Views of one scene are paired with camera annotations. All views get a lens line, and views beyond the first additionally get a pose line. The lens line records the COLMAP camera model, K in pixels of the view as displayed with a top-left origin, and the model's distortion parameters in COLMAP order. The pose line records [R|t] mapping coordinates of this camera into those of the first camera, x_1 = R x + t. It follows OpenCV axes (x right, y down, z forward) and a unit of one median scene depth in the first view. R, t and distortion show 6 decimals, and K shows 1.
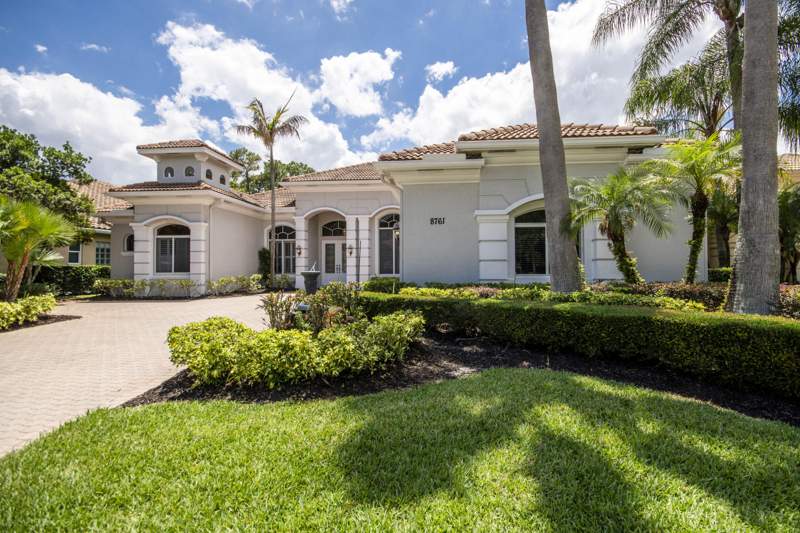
lens RADIAL K [[349.0, 0, 400.0], [0, 349.0, 266.5], [0, 0, 1]] dist [-0.000427, -0.000132]
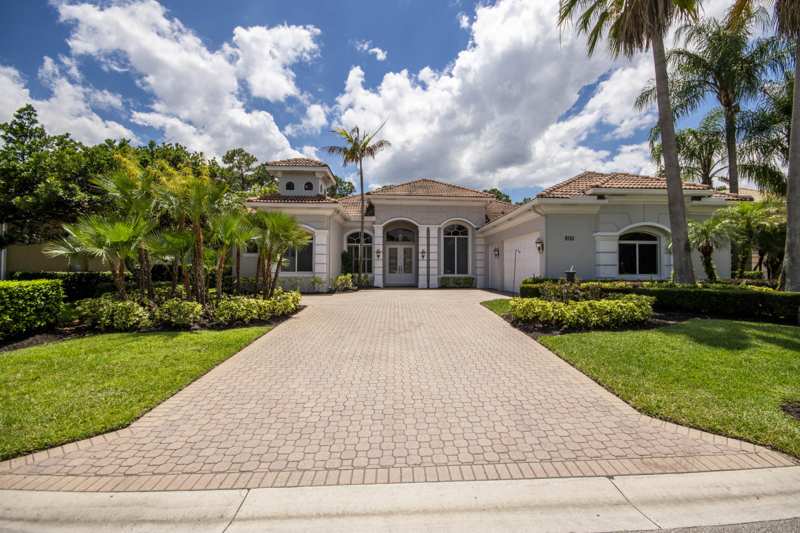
lens RADIAL K [[349.0, 0, 400.0], [0, 349.0, 266.5], [0, 0, 1]] dist [-0.000427, -0.000132]
pose [[0.991698, 0.010035, 0.128199, -0.372480], [-0.009499, 0.999943, -0.004794, 0.002009], [-0.128240, 0.003537, 0.991737, -0.179312]]
